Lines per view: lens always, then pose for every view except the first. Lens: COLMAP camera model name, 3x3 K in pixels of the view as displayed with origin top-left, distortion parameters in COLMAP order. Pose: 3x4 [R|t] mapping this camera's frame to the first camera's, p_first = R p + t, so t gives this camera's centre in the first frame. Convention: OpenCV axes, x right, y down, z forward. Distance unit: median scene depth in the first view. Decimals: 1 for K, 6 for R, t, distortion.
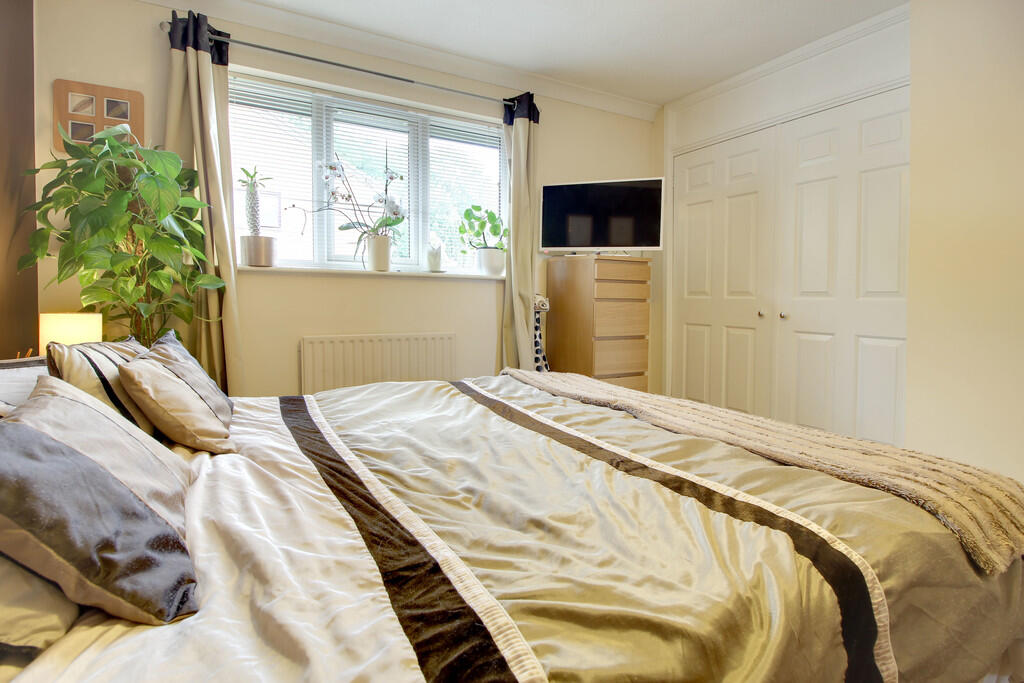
lens RADIAL K [[481.0, 0, 511.9], [0, 481.0, 327.1], [0, 0, 1]] dist [-0.001734, -0.000611]
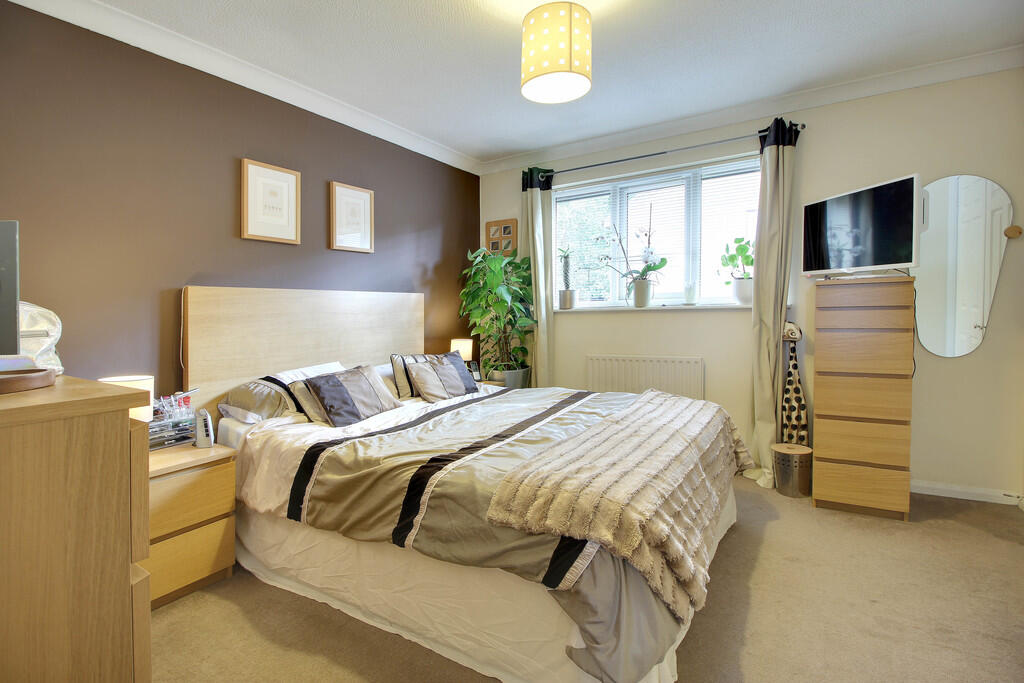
lens RADIAL K [[481.0, 0, 511.9], [0, 481.0, 327.1], [0, 0, 1]] dist [-0.001734, -0.000611]
pose [[0.507159, 0.001486, -0.861851, 0.654150], [-0.023791, 0.999642, -0.012276, -0.037516], [0.861524, 0.026731, 0.507012, 0.046669]]
